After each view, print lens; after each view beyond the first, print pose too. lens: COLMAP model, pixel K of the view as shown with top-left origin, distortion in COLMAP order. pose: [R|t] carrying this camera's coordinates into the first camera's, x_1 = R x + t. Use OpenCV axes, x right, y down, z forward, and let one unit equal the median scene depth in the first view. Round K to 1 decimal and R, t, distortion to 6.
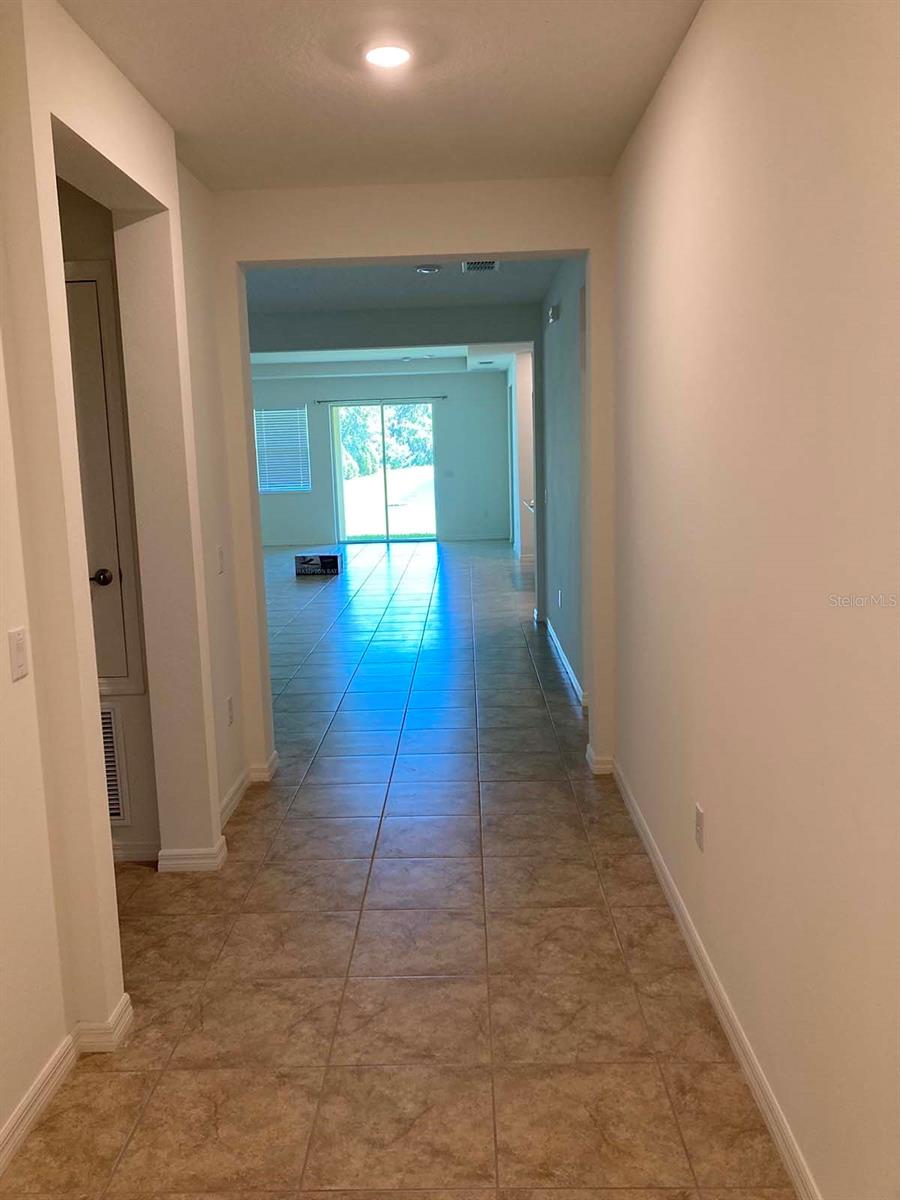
lens RADIAL K [[987.3, 0, 450.0], [0, 987.3, 600.0], [0, 0, 1]] dist [0.053371, -0.004905]
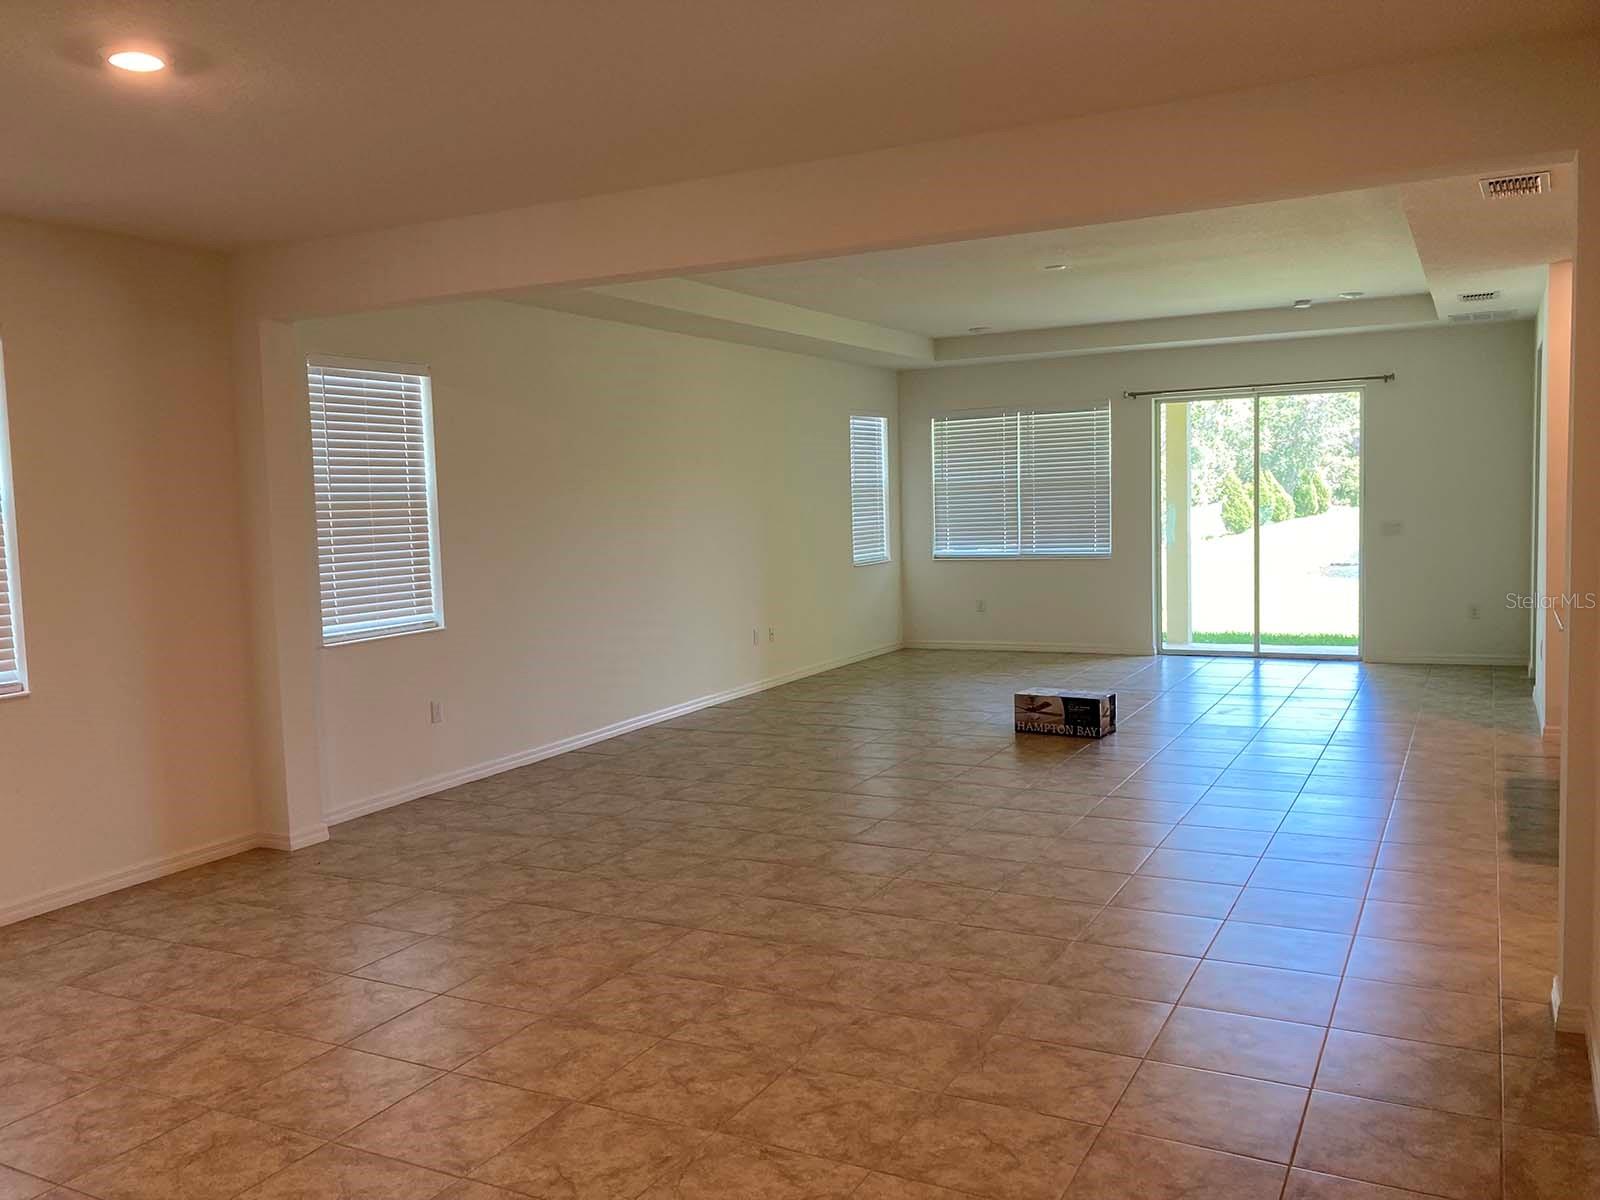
lens RADIAL K [[1316.4, 0, 800.0], [0, 1316.4, 600.0], [0, 0, 1]] dist [0.053371, -0.004905]
pose [[0.897209, 0.045028, -0.439304, 0.028668], [-0.070341, 0.996659, -0.041504, -0.044280], [0.435967, 0.068139, 0.897379, 0.274089]]
